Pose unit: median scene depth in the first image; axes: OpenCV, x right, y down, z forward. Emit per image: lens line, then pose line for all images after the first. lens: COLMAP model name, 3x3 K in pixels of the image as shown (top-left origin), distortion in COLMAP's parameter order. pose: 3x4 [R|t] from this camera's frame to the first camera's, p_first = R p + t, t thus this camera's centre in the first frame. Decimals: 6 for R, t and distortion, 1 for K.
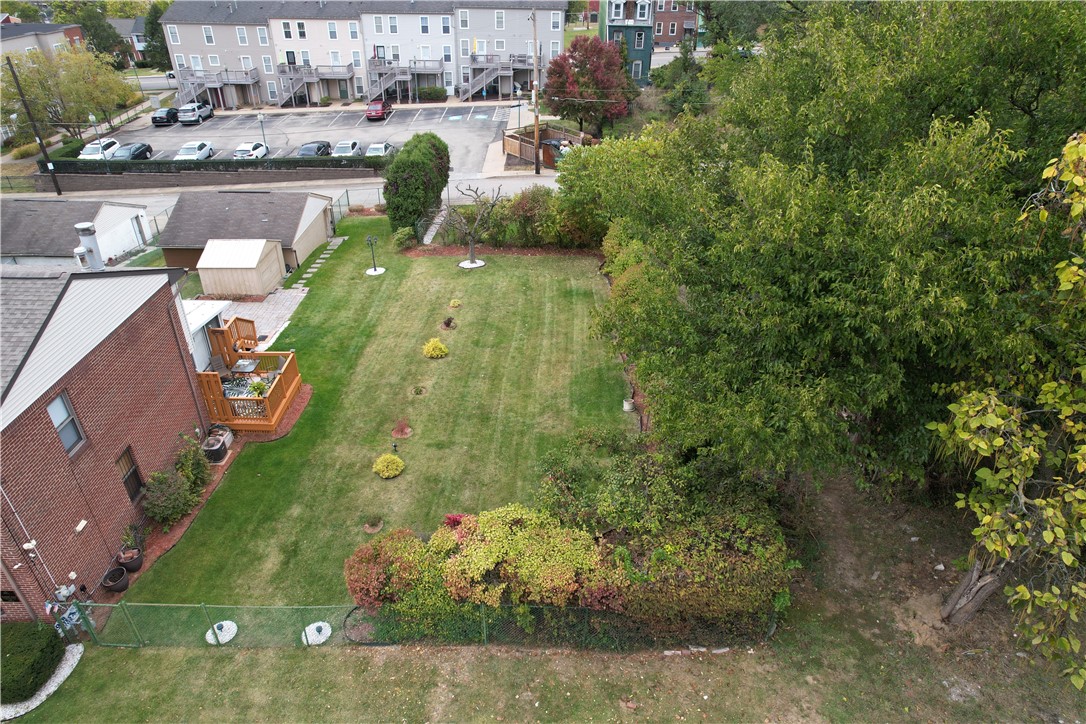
lens RADIAL K [[695.4, 0, 542.1], [0, 695.4, 363.5], [0, 0, 1]] dist [-0.078359, 0.072229]
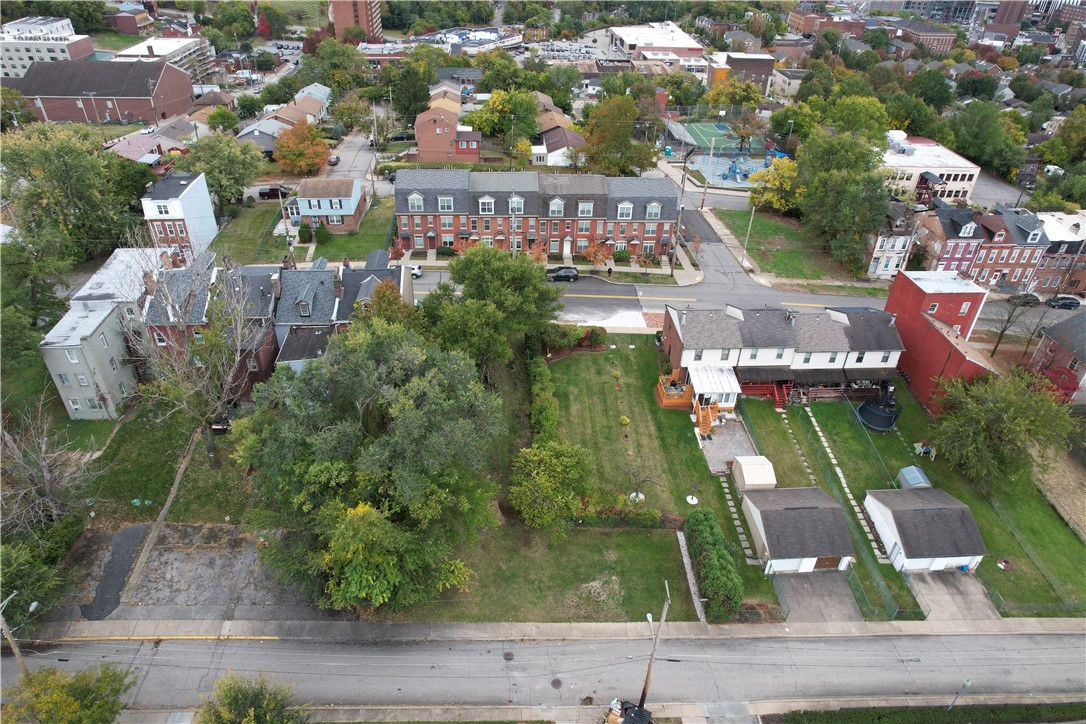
lens RADIAL K [[695.4, 0, 542.1], [0, 695.4, 363.5], [0, 0, 1]] dist [-0.078359, 0.072229]
pose [[-0.995766, 0.014597, -0.090761, 0.362292], [-0.077699, 0.394001, 0.915820, -2.320901], [0.049129, 0.918994, -0.391199, 1.714377]]
